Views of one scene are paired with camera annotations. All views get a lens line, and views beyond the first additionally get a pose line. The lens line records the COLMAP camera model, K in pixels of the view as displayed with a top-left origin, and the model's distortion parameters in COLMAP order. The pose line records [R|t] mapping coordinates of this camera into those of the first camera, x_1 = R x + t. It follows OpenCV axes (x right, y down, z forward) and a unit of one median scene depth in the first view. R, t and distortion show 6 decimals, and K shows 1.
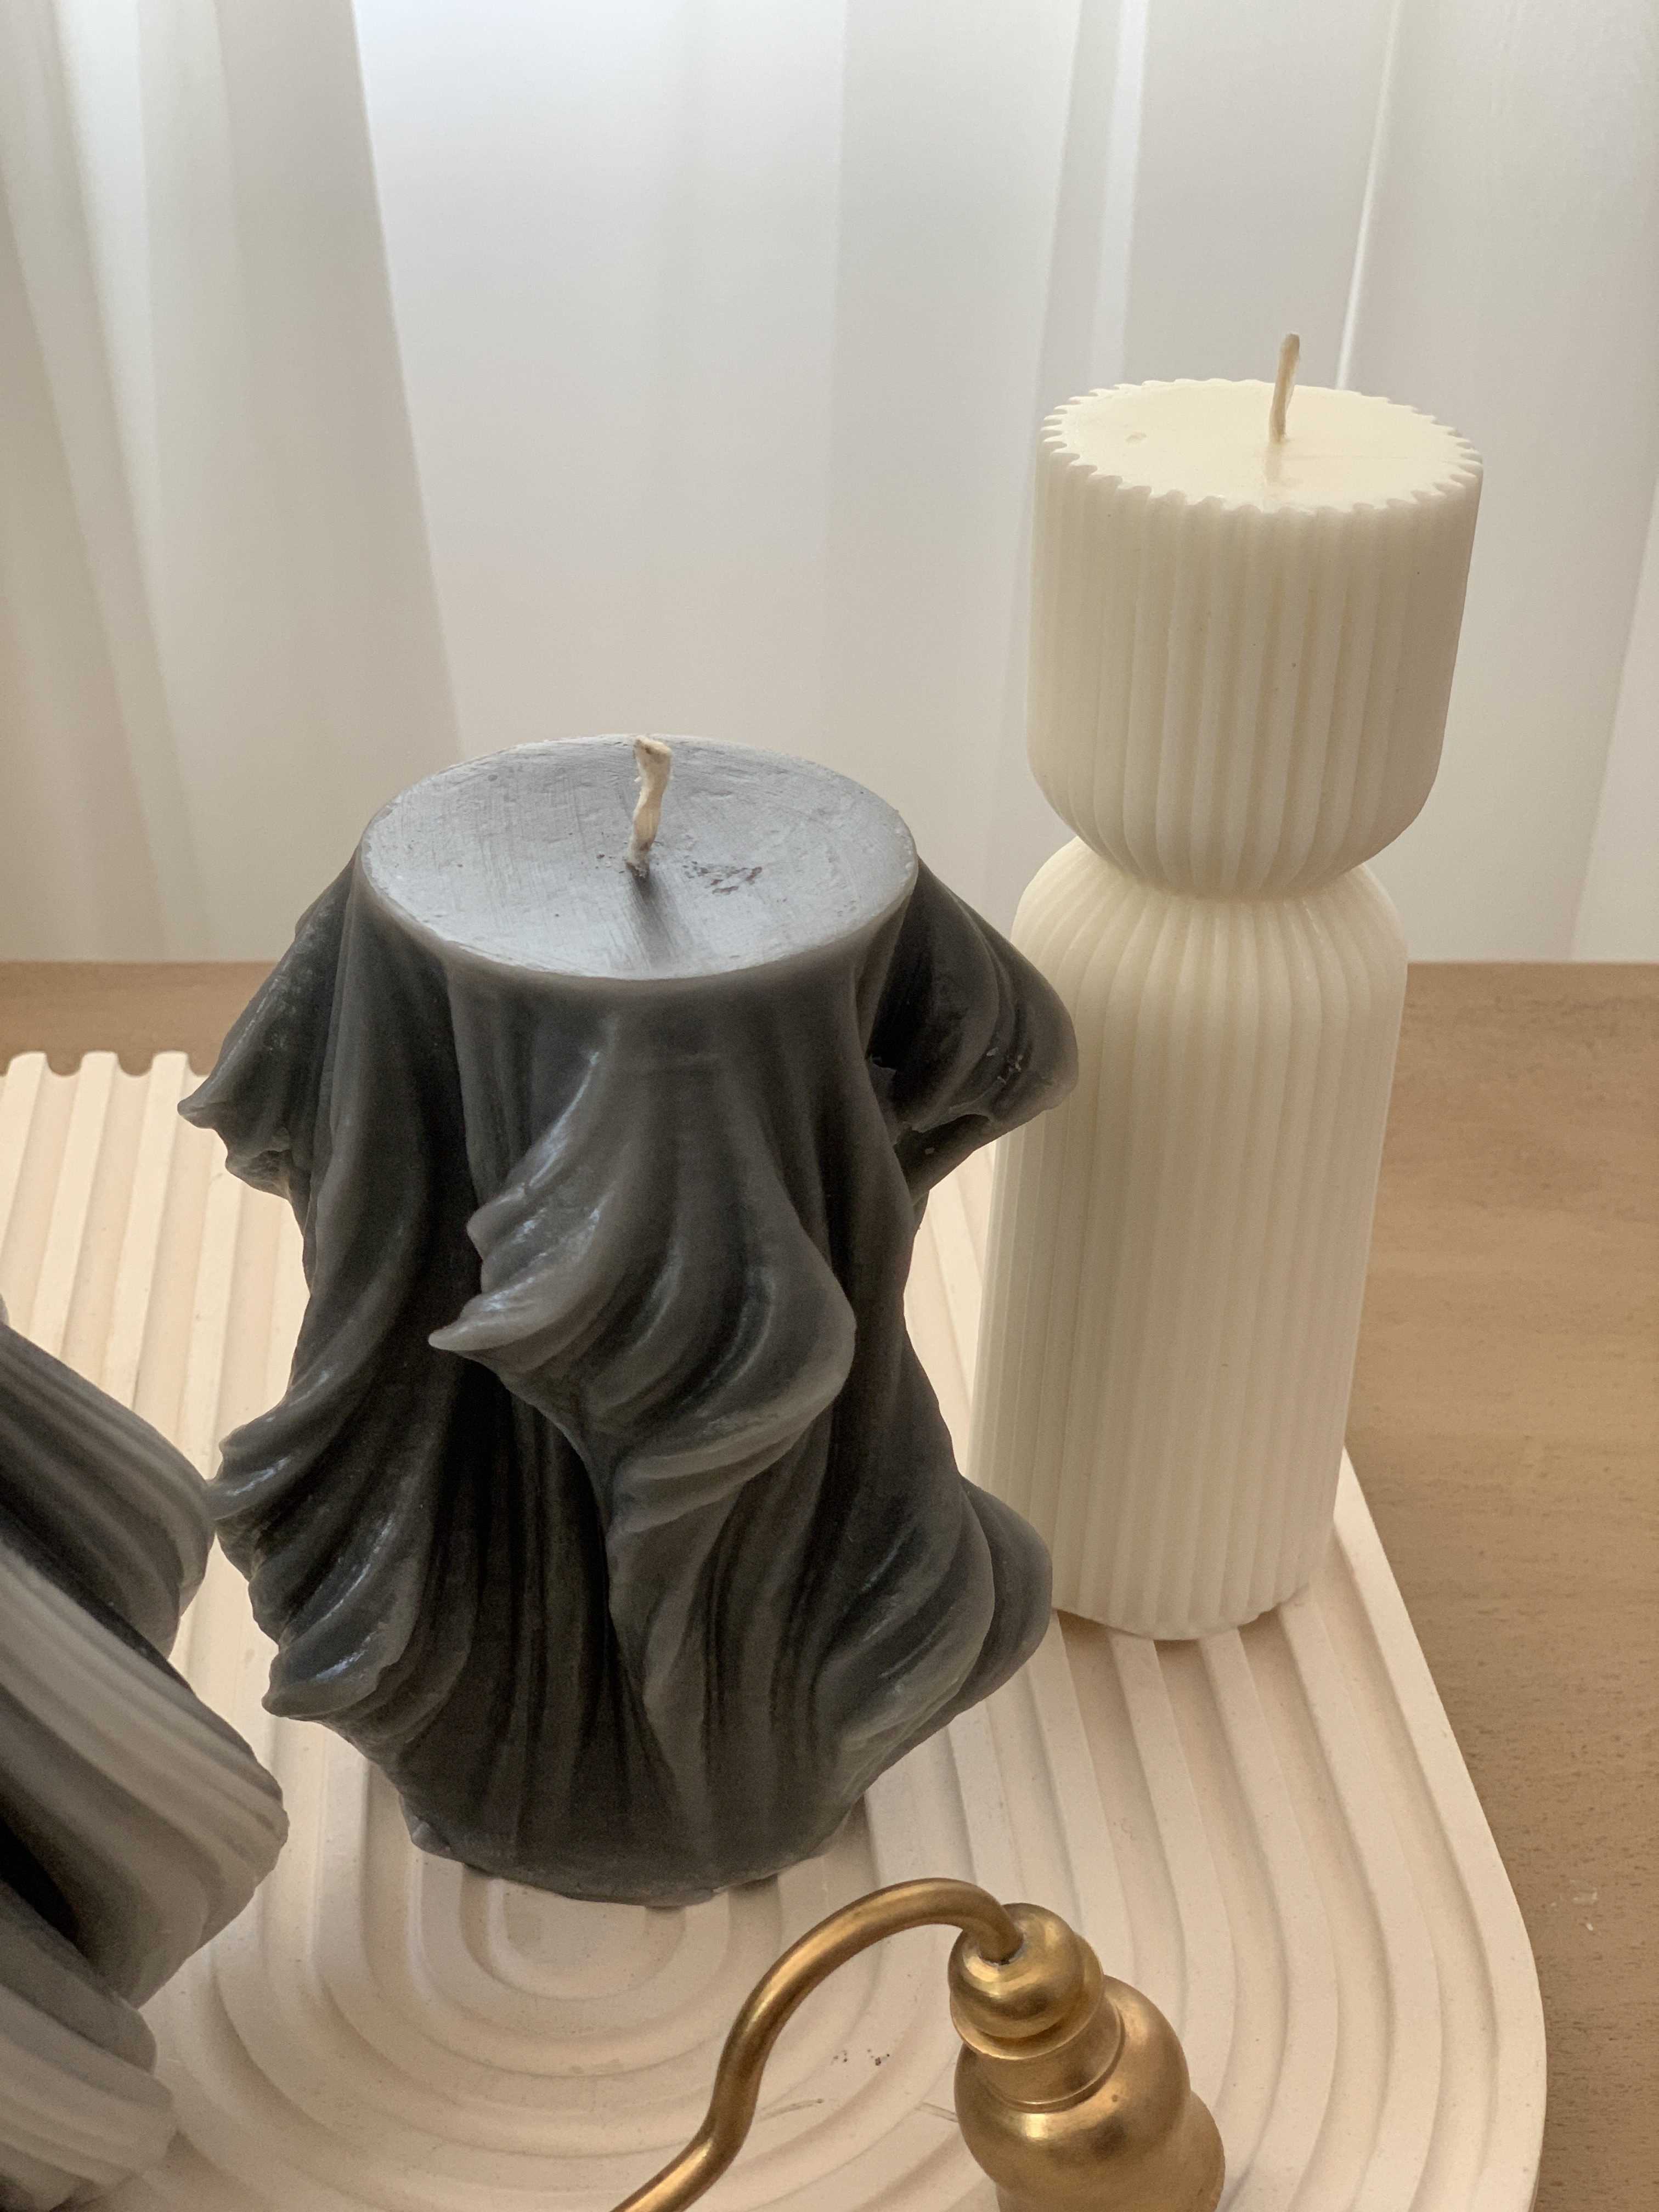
lens RADIAL K [[3375.7, 0, 827.2], [0, 3375.7, 1218.4], [0, 0, 1]] dist [-0.115039, 0.539090]
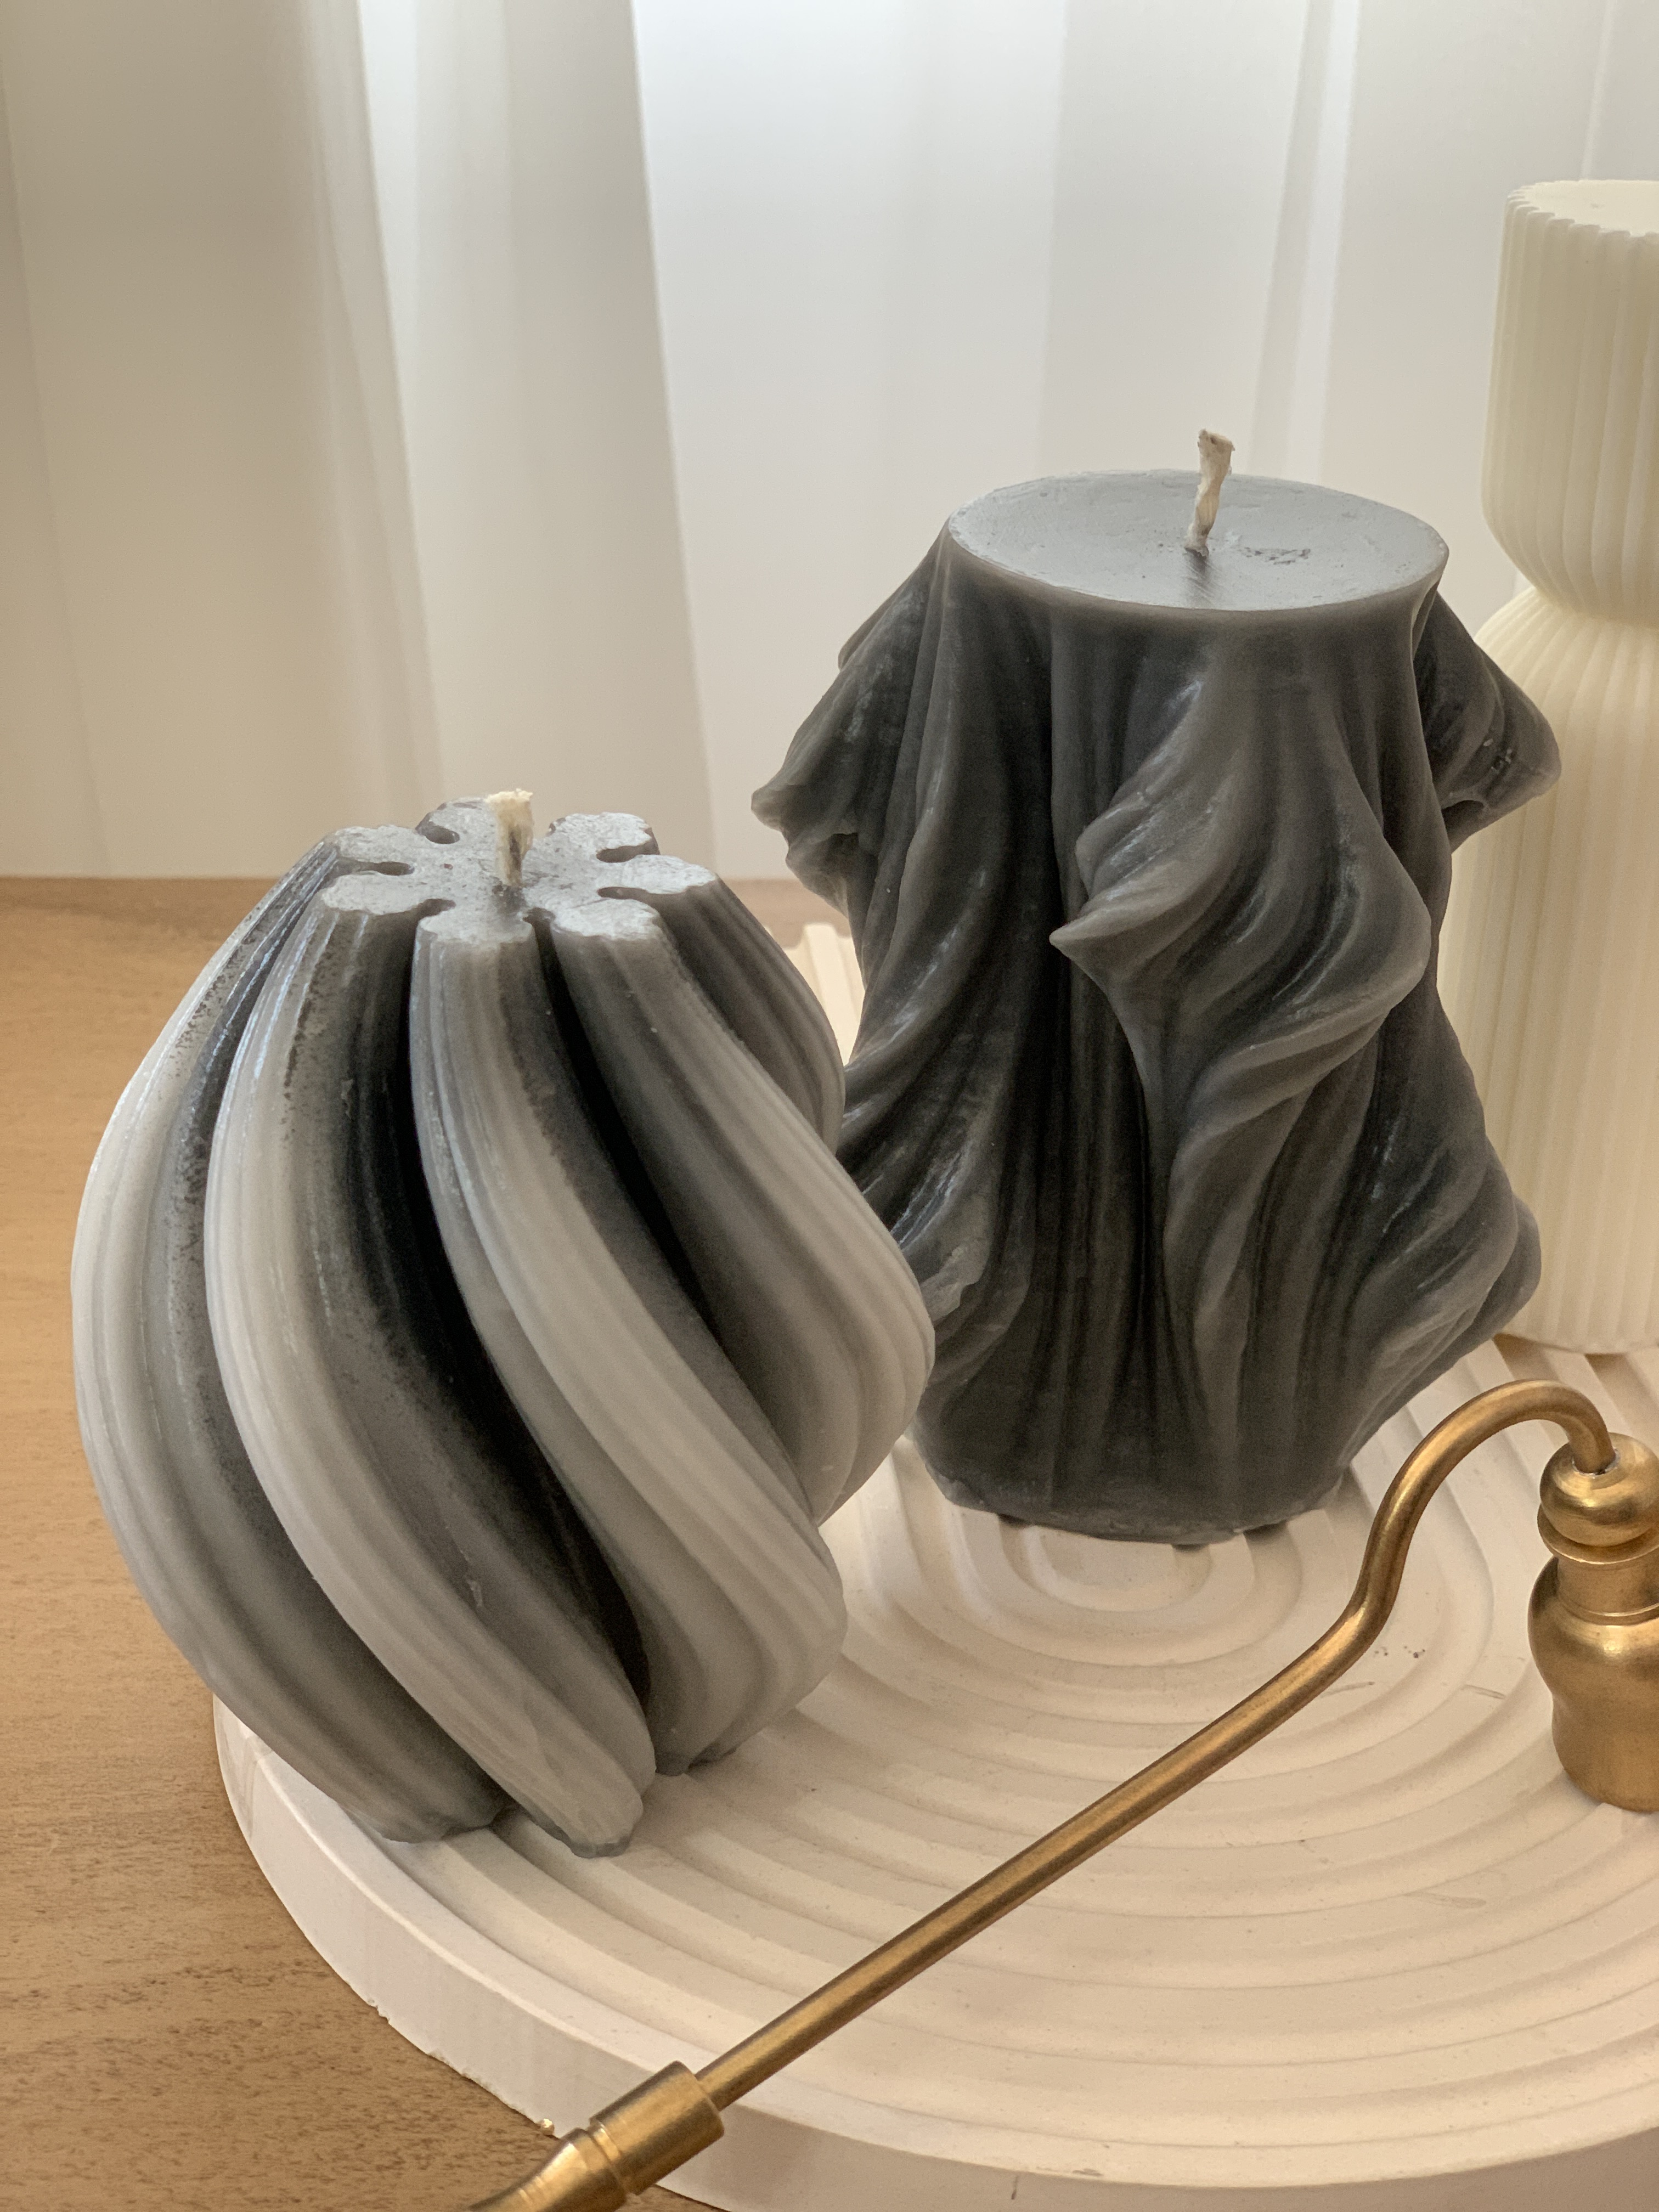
lens RADIAL K [[3375.7, 0, 827.2], [0, 3375.7, 1218.4], [0, 0, 1]] dist [-0.115039, 0.539090]
pose [[0.999906, -0.011296, 0.007741, -0.183774], [0.011856, 0.996984, -0.076691, 0.193982], [-0.006852, 0.076775, 0.997025, -0.090844]]
